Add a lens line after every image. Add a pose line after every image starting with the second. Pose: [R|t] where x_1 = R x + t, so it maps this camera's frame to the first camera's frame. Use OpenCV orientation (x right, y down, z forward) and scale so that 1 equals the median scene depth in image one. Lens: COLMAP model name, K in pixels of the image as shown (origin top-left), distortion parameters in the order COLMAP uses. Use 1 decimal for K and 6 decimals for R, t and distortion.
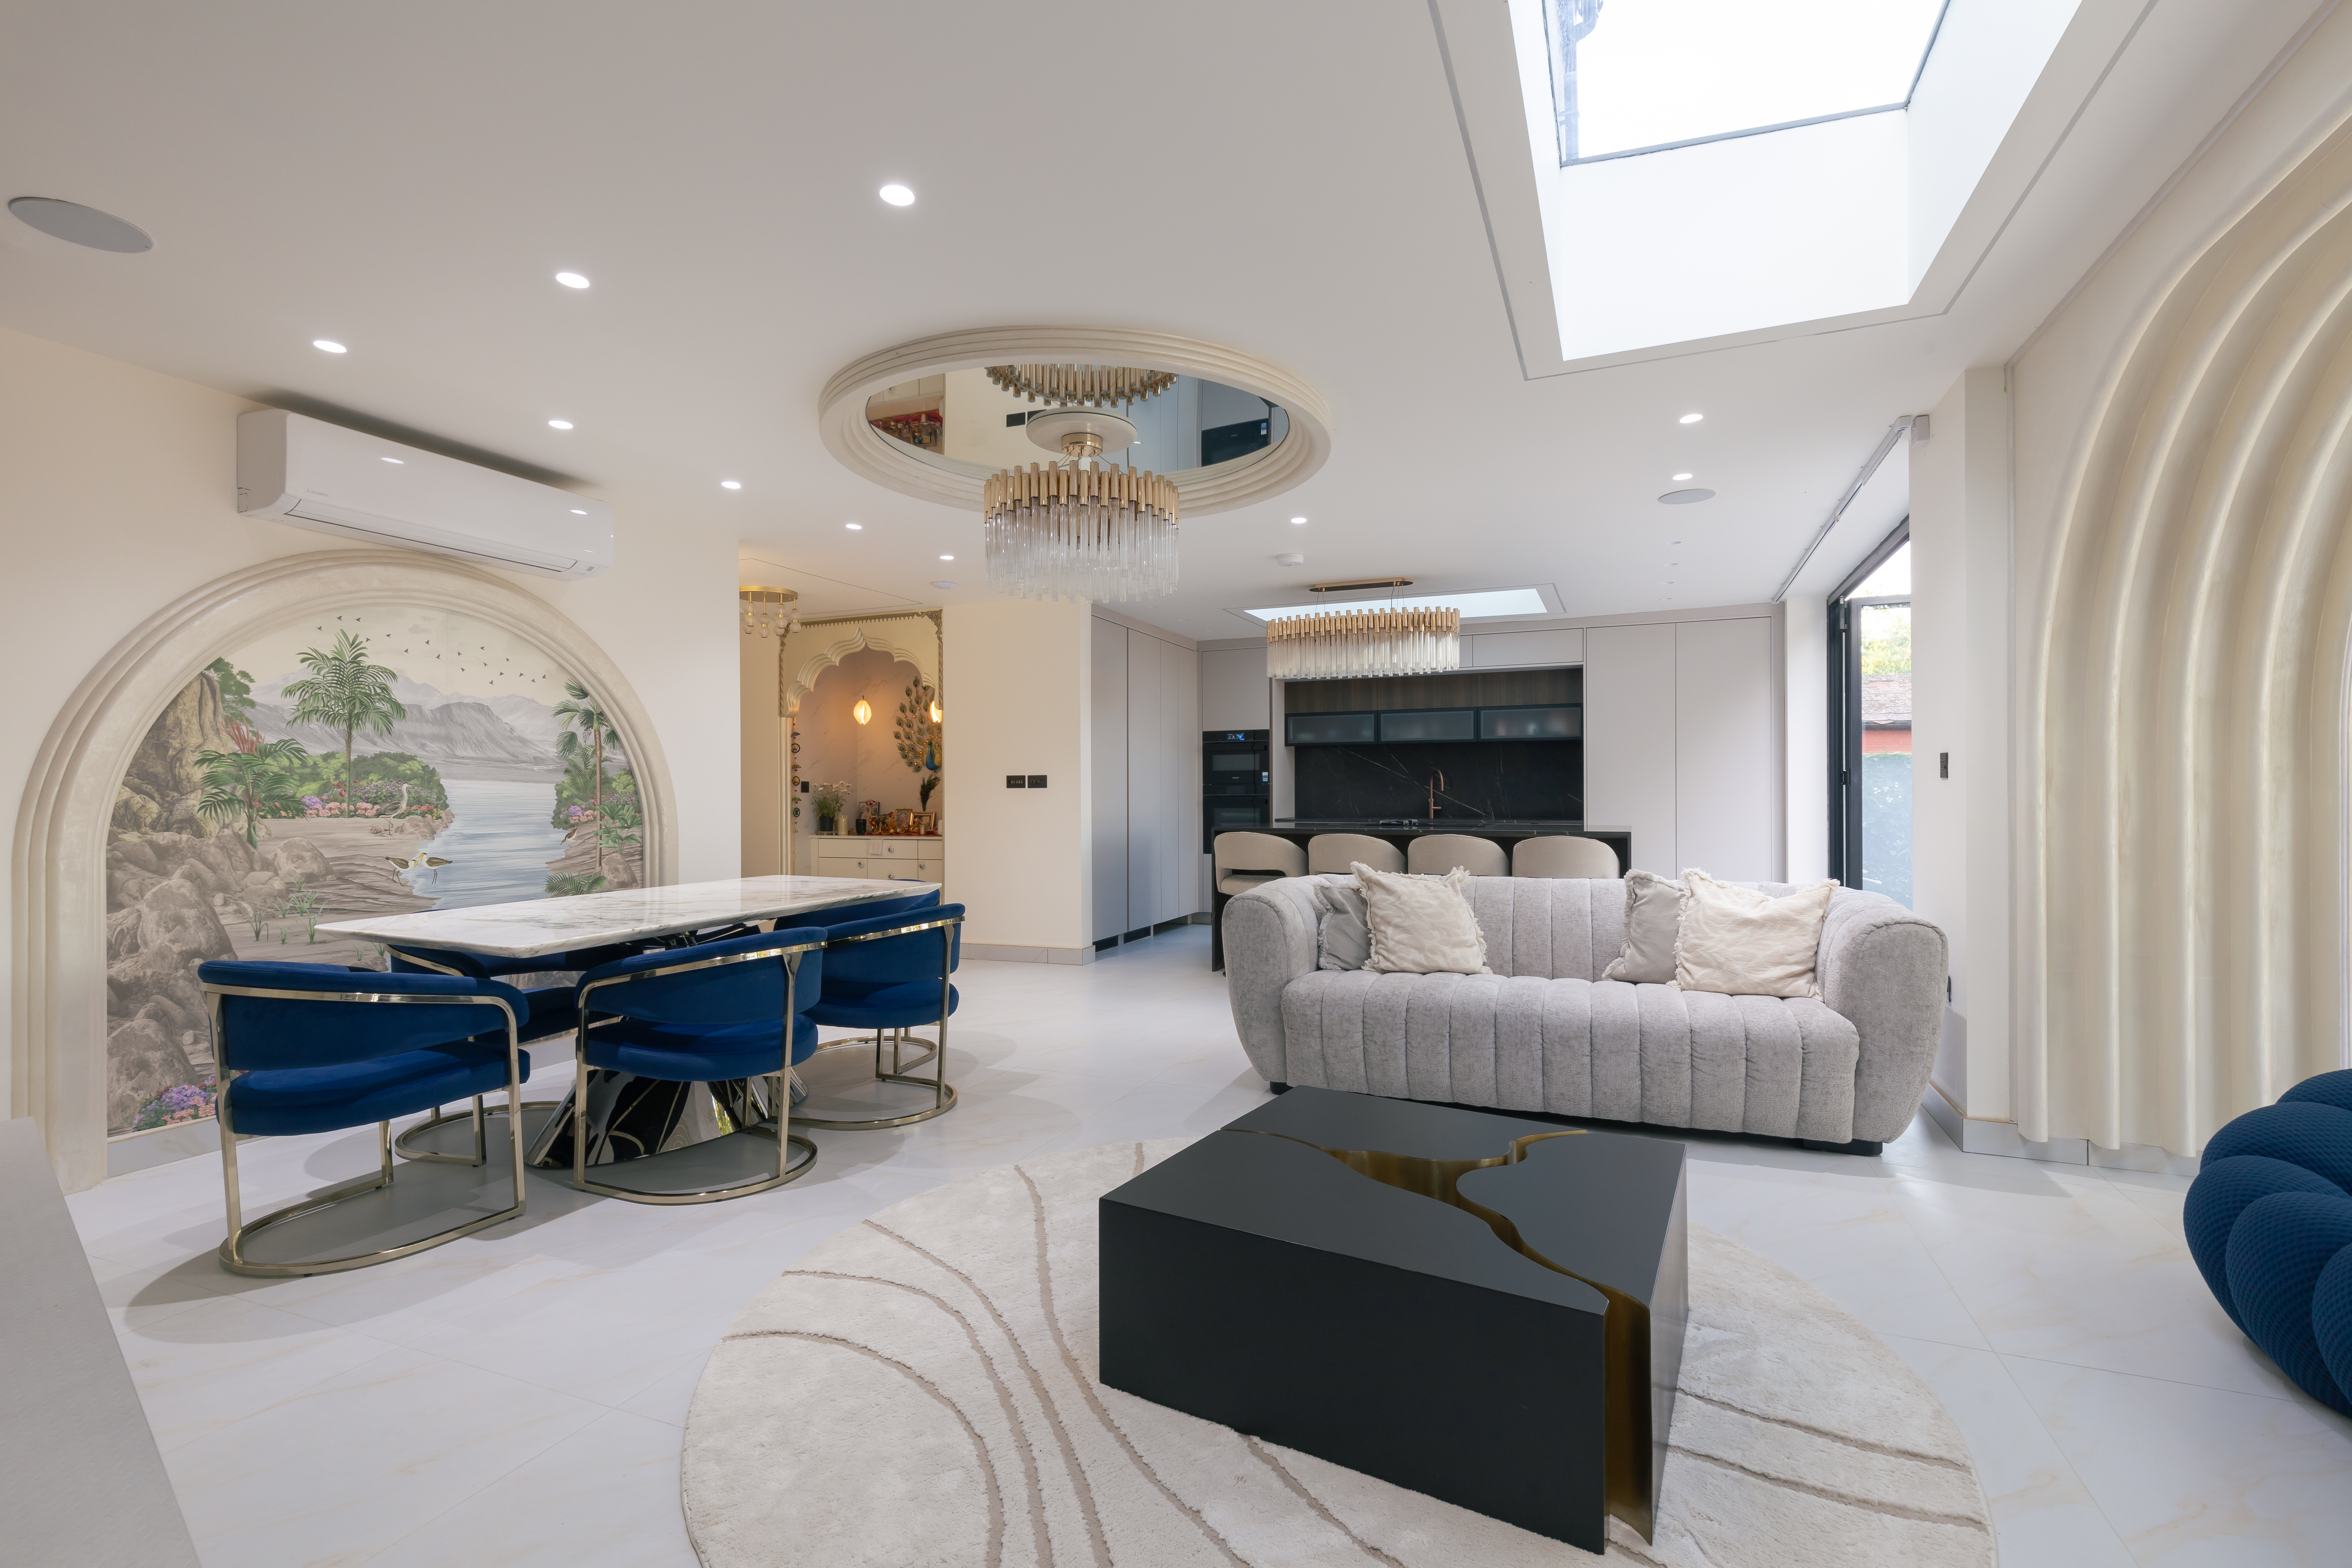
lens RADIAL K [[1094.5, 0, 1188.6], [0, 1094.5, 780.3], [0, 0, 1]] dist [0.009400, -0.002888]
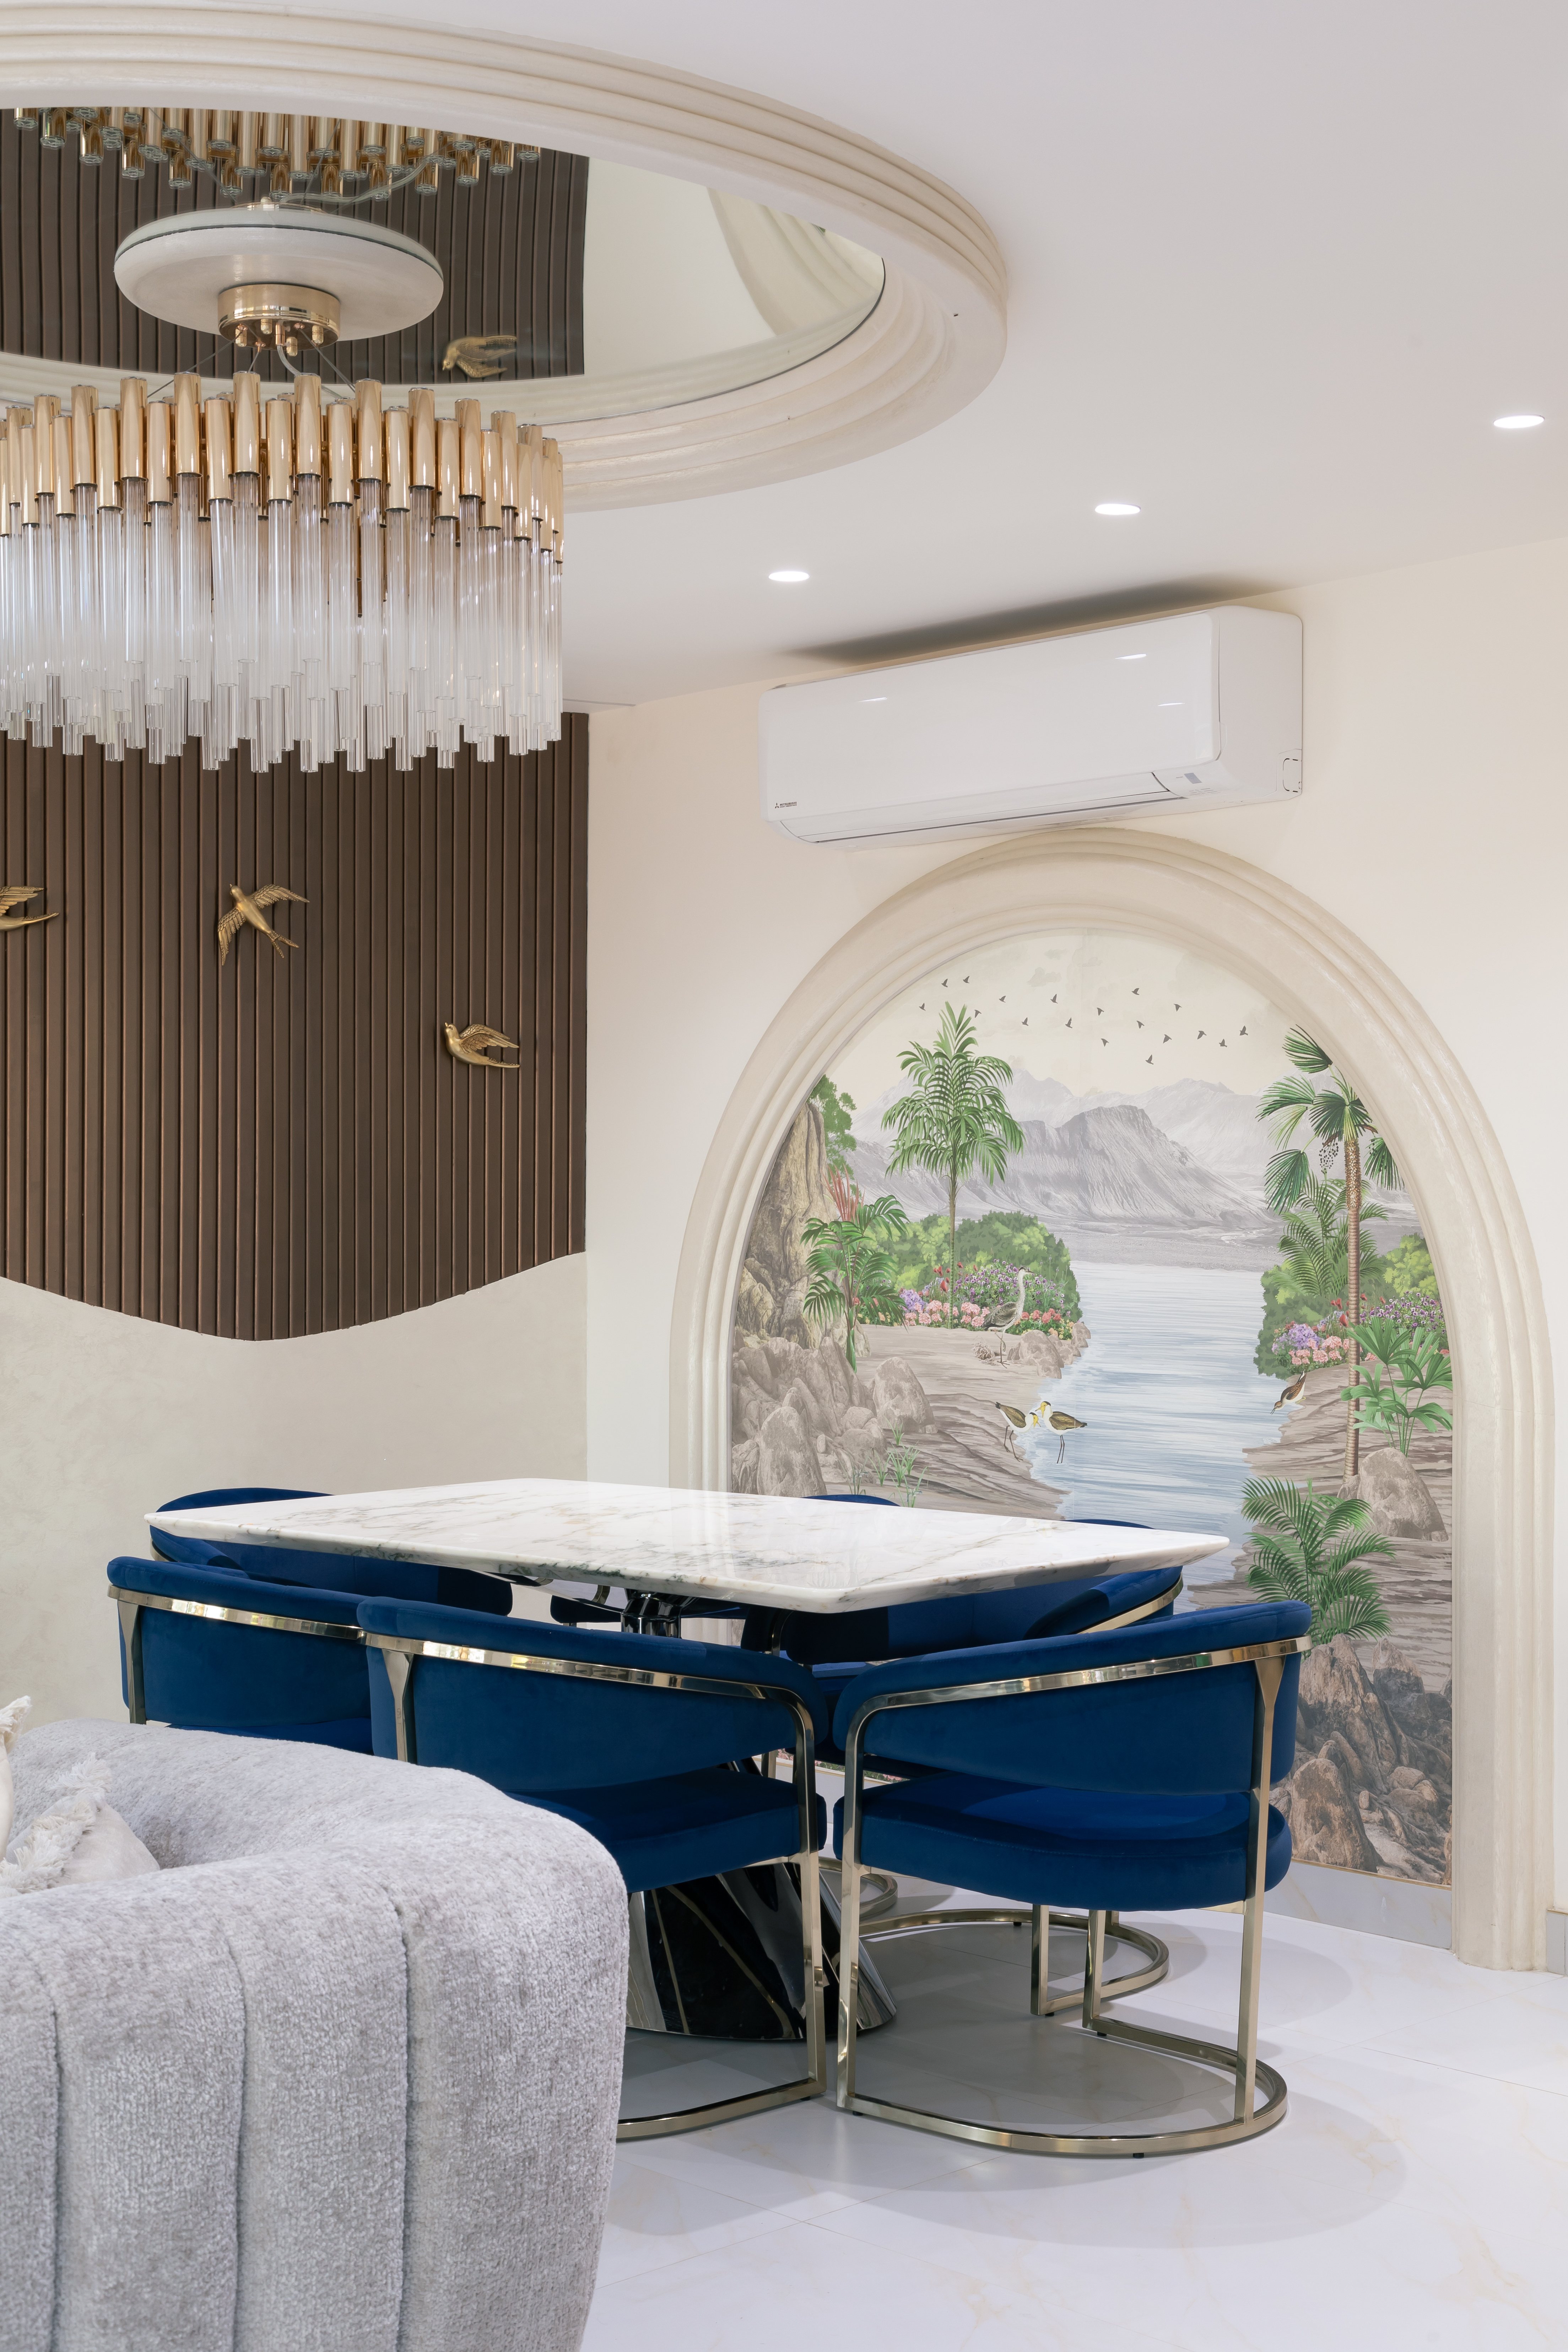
lens RADIAL K [[3056.3, 0, 783.7], [0, 3056.3, 1188.8], [0, 0, 1]] dist [-0.012251, 0.000000]
pose [[-0.408374, -0.008059, -0.912779, 0.220902], [0.008884, 0.999879, -0.012802, -0.005787], [0.912772, -0.013337, -0.408253, 0.474995]]
